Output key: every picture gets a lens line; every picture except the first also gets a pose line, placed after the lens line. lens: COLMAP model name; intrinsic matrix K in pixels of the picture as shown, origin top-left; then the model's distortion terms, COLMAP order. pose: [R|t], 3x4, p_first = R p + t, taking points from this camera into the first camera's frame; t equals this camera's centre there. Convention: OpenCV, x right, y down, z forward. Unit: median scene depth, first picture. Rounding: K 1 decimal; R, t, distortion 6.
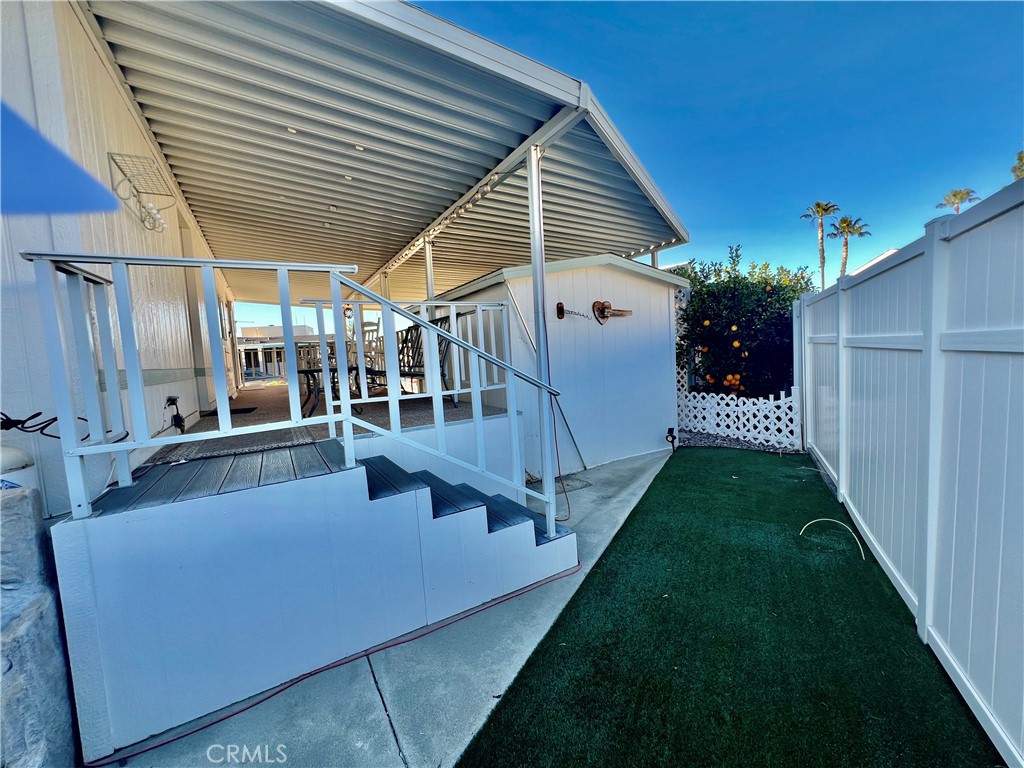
lens RADIAL K [[409.8, 0, 509.5], [0, 409.8, 382.9], [0, 0, 1]] dist [-0.002518, 0.000471]
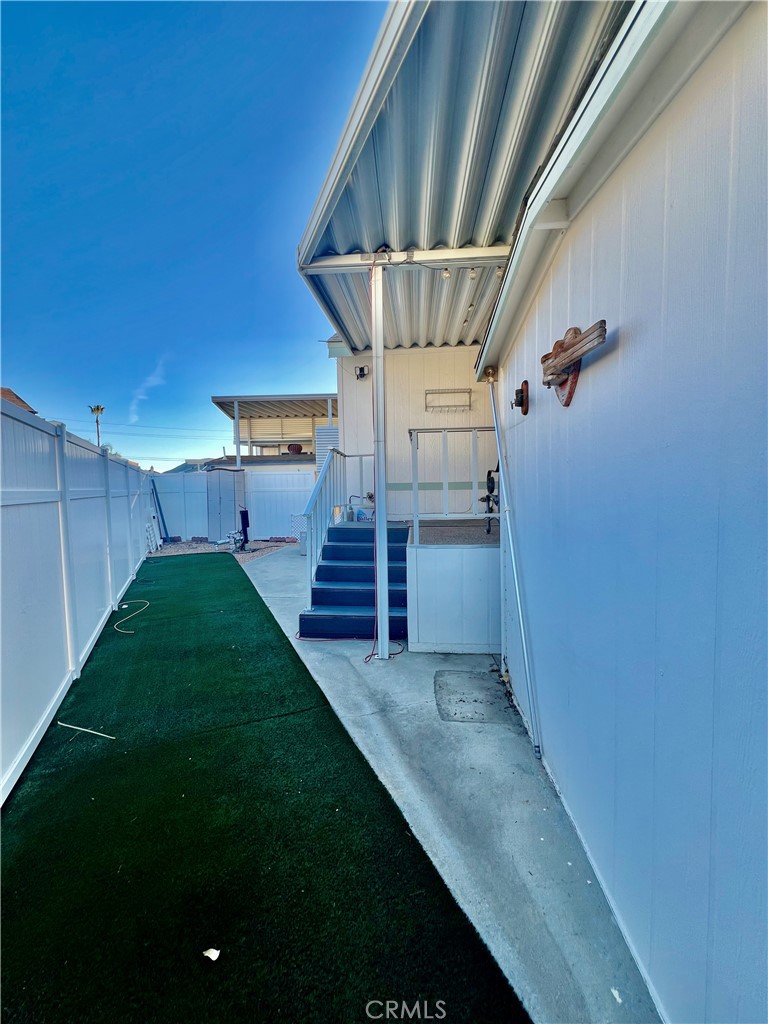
lens RADIAL K [[409.8, 0, 385.1], [0, 409.8, 509.5], [0, 0, 1]] dist [-0.002518, 0.000471]
pose [[-0.566982, 0.113021, -0.815940, 0.487410], [-0.010978, 0.989418, 0.144679, -0.087124], [0.823657, 0.090988, -0.559742, 0.882291]]
